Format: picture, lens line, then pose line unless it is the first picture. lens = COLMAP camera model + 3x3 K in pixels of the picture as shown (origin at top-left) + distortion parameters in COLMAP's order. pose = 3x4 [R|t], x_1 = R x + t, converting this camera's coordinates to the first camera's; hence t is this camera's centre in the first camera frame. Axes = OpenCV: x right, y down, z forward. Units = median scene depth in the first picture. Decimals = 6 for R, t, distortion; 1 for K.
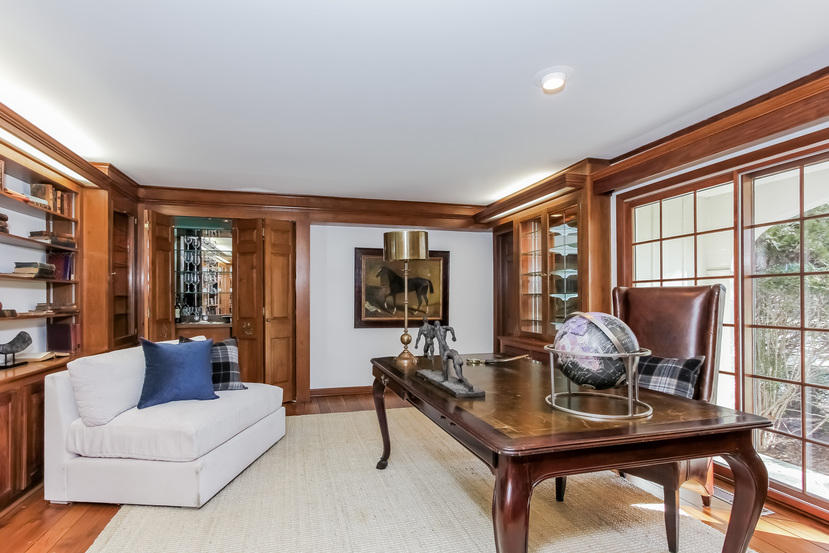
lens RADIAL K [[415.4, 0, 397.7], [0, 415.4, 292.7], [0, 0, 1]] dist [0.024756, 0.000375]
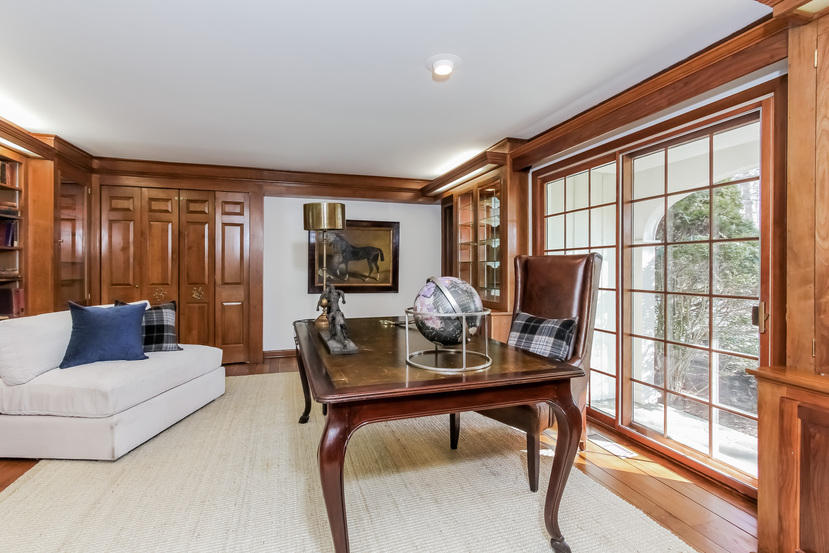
lens RADIAL K [[391.5, 0, 395.2], [0, 391.5, 263.8], [0, 0, 1]] dist [0.020905, 0.000438]
pose [[0.999417, 0.003107, 0.033994, 0.150799], [-0.003322, 0.999975, 0.006243, 0.003050], [-0.033974, -0.006352, 0.999403, -0.019680]]
